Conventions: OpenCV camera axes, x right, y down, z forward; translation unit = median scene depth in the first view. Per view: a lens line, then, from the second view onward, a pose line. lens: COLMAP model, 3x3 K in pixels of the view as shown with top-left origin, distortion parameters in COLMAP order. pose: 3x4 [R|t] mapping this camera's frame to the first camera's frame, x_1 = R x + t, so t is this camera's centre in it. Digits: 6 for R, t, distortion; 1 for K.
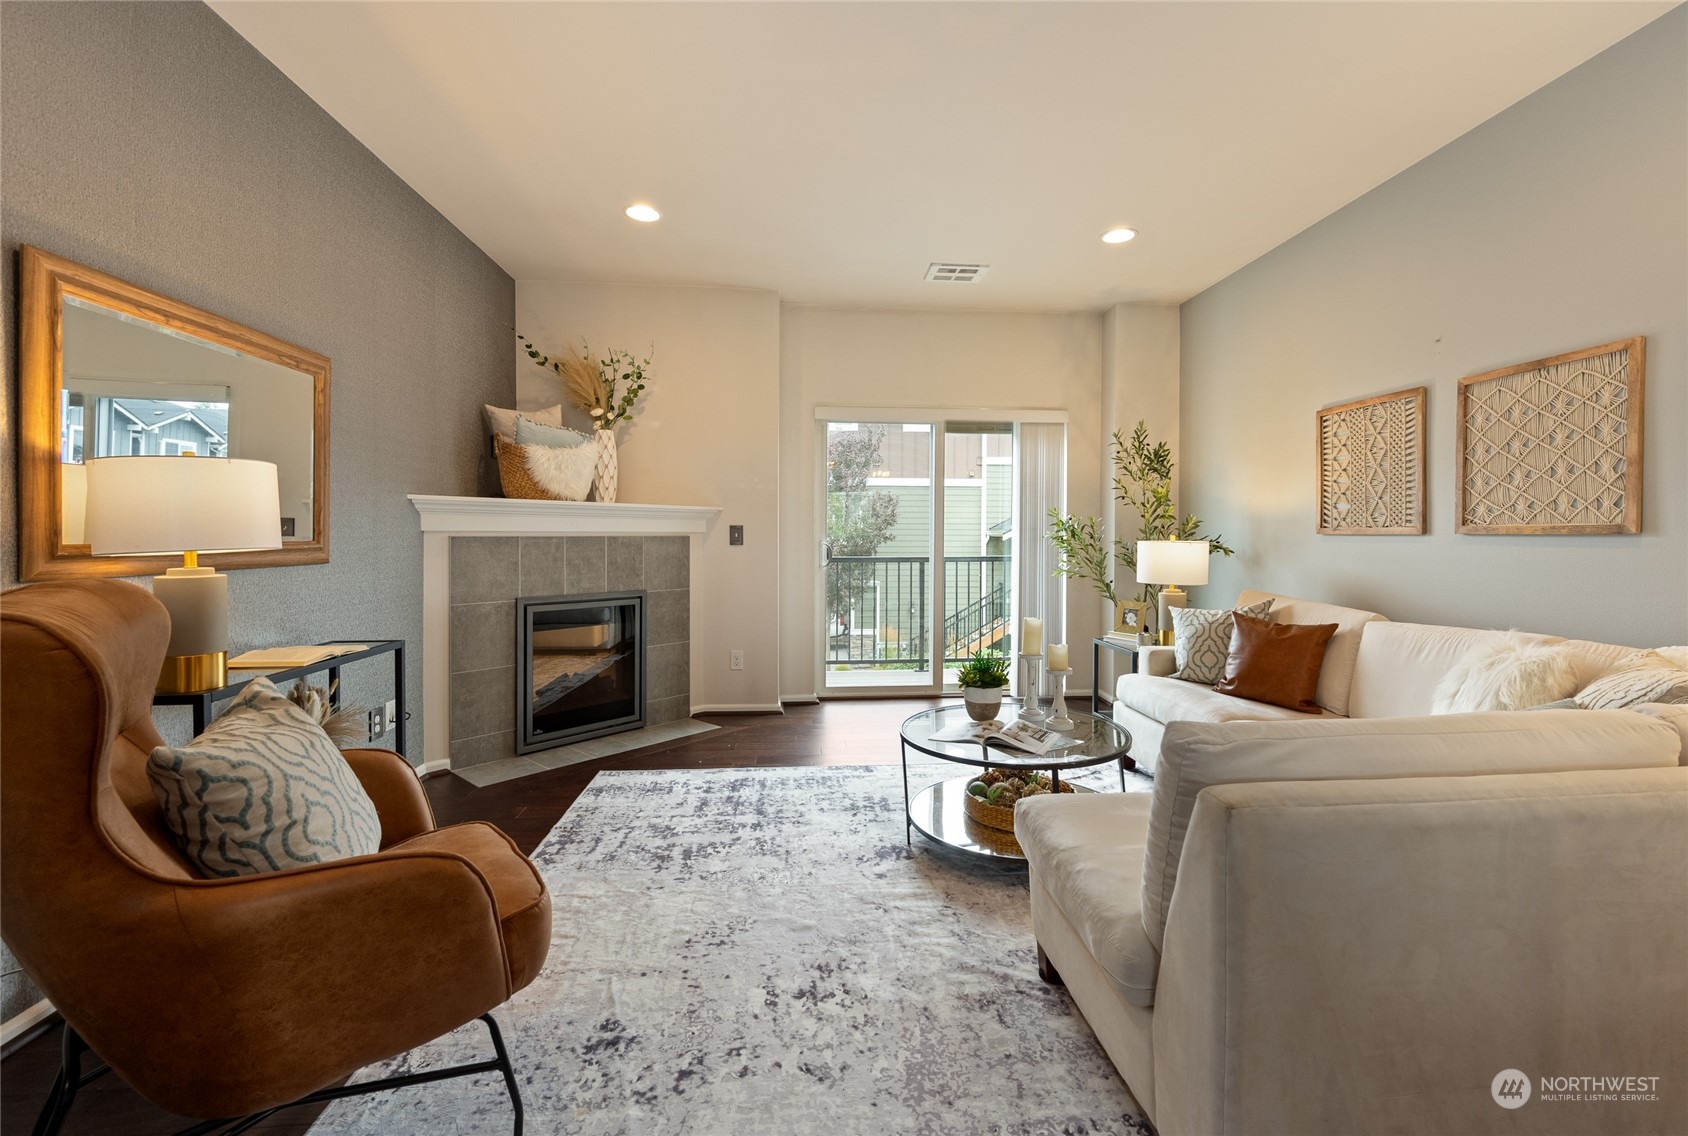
lens RADIAL K [[692.8, 0, 846.0], [0, 692.8, 540.0], [0, 0, 1]] dist [-0.000440, -0.000018]
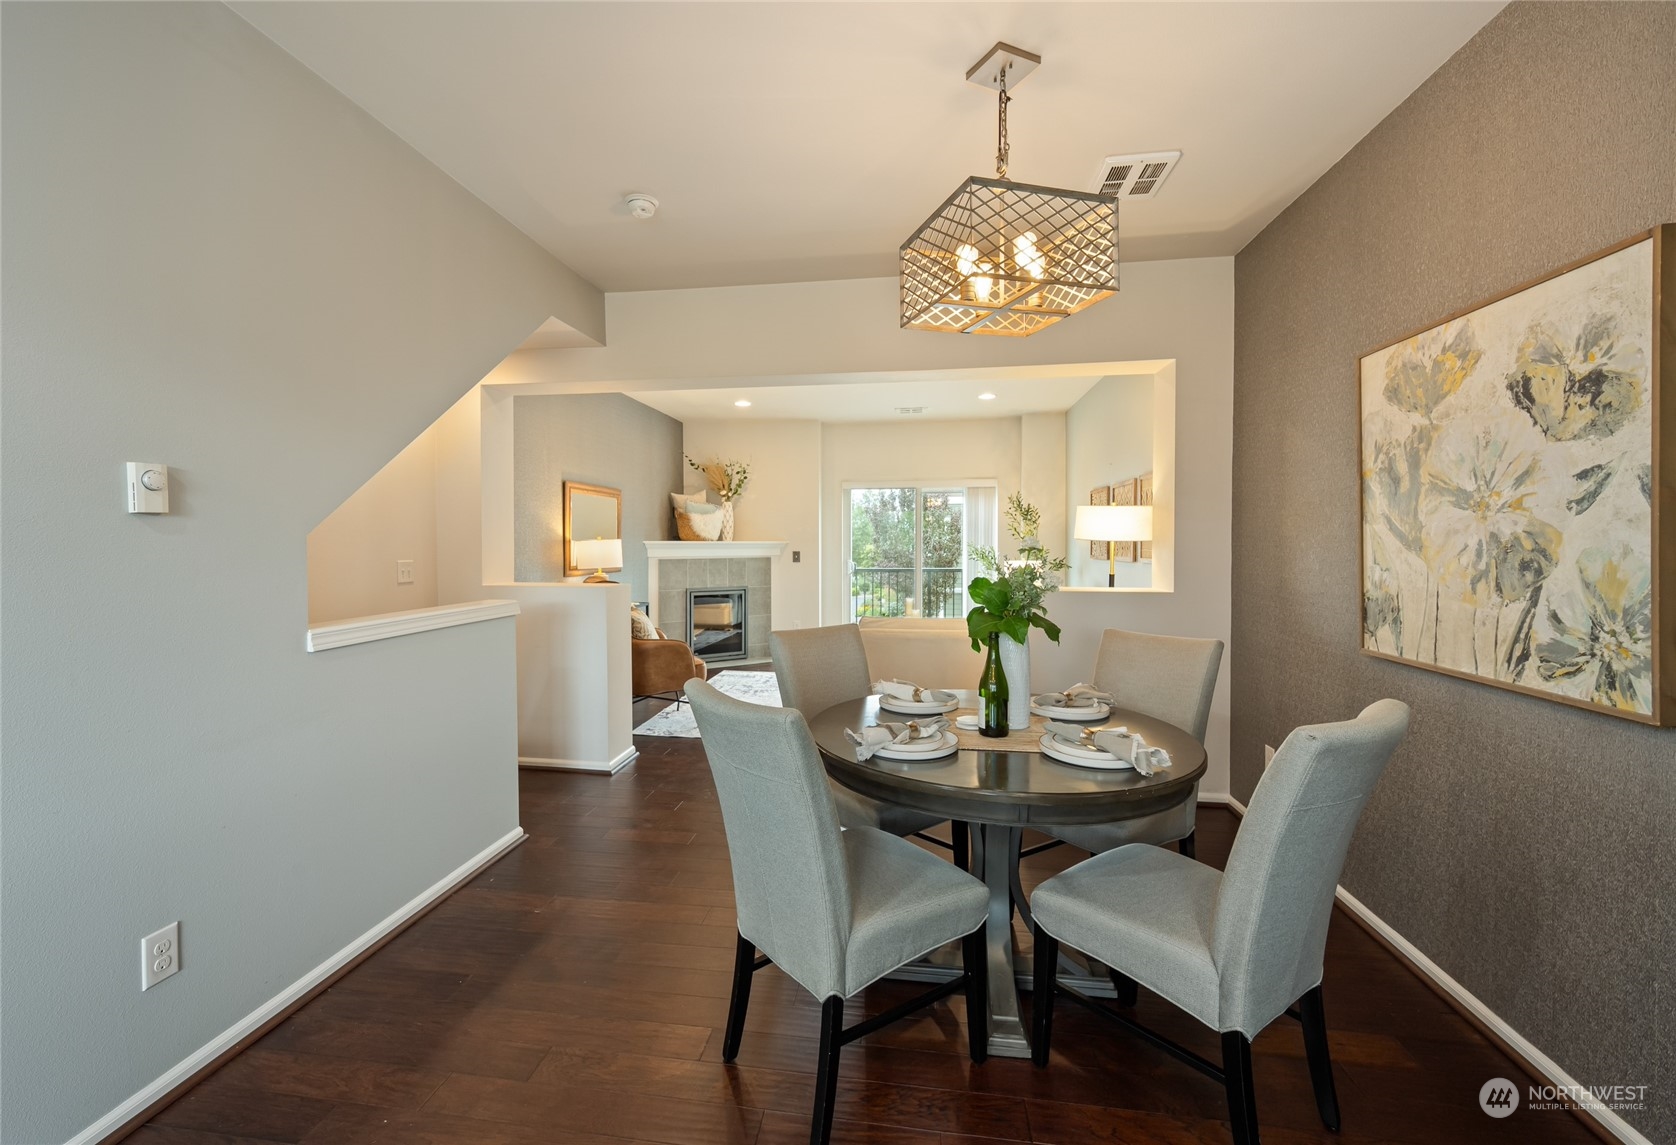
lens RADIAL K [[727.8, 0, 796.5], [0, 727.8, 556.8], [0, 0, 1]] dist [0.001820, 0.000373]
pose [[0.966724, -0.000767, -0.255822, 0.356239], [0.003996, 0.999919, 0.012101, -0.032117], [0.255791, -0.012720, 0.966648, -0.908813]]
